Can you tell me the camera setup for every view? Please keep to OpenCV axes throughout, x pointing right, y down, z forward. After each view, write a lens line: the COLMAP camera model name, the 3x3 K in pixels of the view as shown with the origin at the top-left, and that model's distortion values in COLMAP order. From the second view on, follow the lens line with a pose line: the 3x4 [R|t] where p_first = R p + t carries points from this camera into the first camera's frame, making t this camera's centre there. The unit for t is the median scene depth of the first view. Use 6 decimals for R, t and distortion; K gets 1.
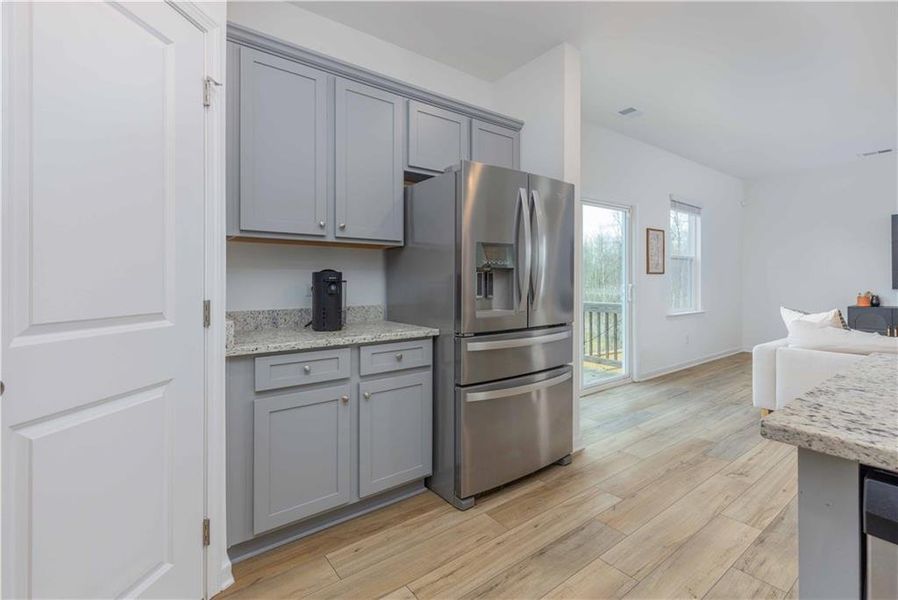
lens RADIAL K [[402.7, 0, 459.2], [0, 402.7, 285.5], [0, 0, 1]] dist [0.005687, -0.001507]
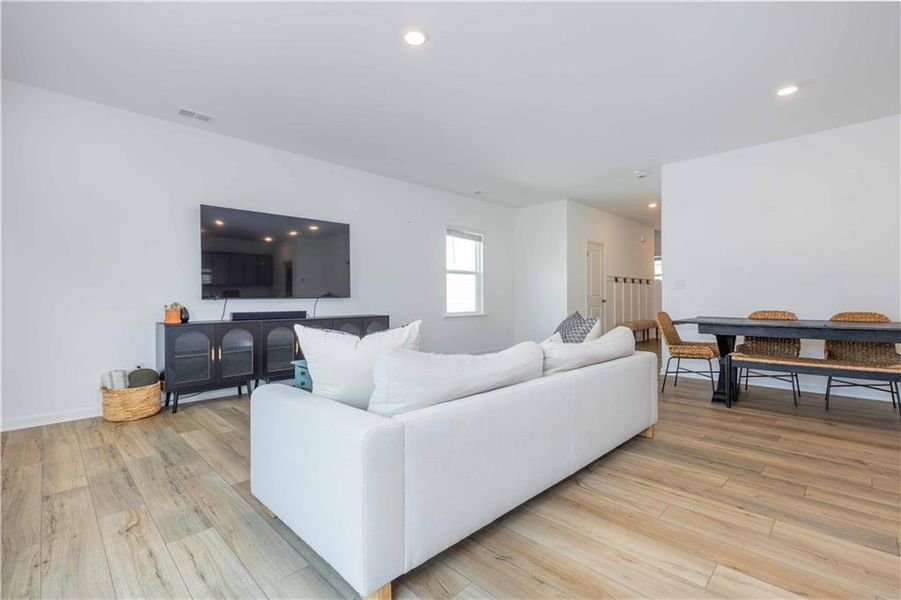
lens RADIAL K [[404.0, 0, 455.2], [0, 404.0, 299.1], [0, 0, 1]] dist [0.005687, -0.001507]
pose [[-0.138763, 0.005494, 0.990310, 0.275781], [0.013253, 0.999905, -0.003690, 0.022231], [-0.990237, 0.012612, -0.138823, 0.767597]]
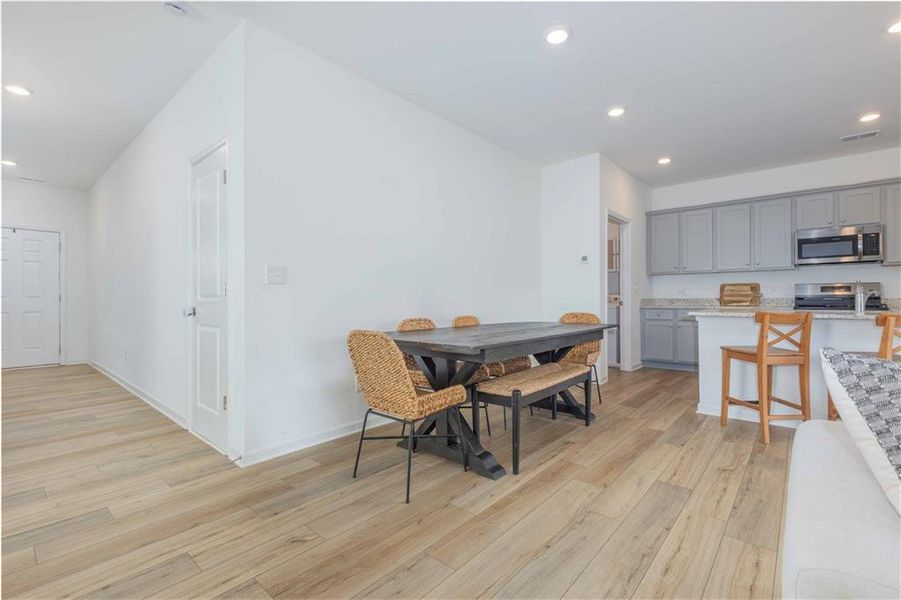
lens RADIAL K [[404.0, 0, 449.9], [0, 404.0, 297.5], [0, 0, 1]] dist [0.005687, -0.001507]
pose [[-0.979986, 0.010498, -0.198787, 1.259337], [0.010026, 0.999944, 0.003380, 0.017006], [0.198812, 0.001319, -0.980037, 0.588542]]
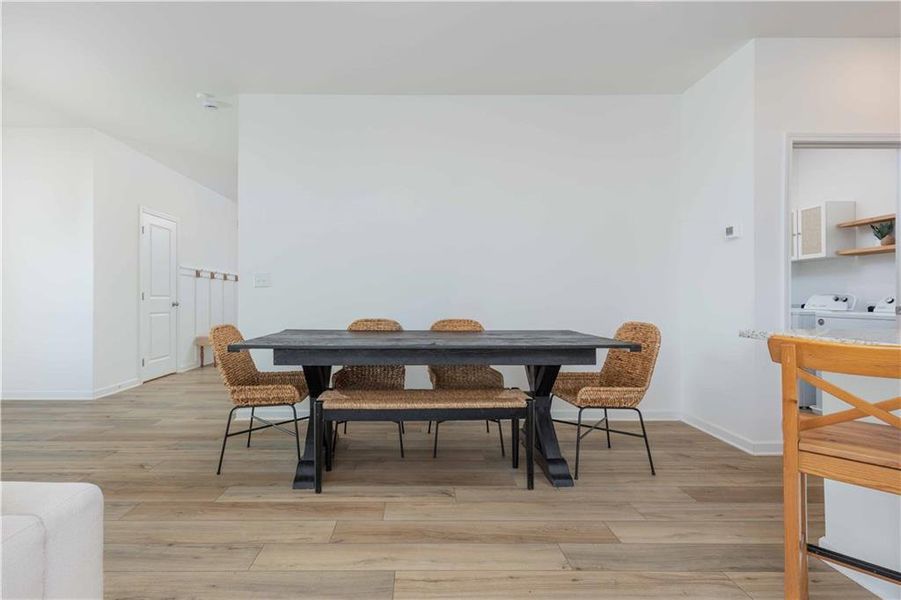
lens RADIAL K [[416.9, 0, 415.3], [0, 416.9, 298.1], [0, 0, 1]] dist [0.002621, -0.000411]
pose [[-0.795877, 0.006965, 0.605418, 0.650262], [0.007837, 0.999969, -0.001202, 0.020980], [-0.605407, 0.003788, -0.795907, 0.402946]]
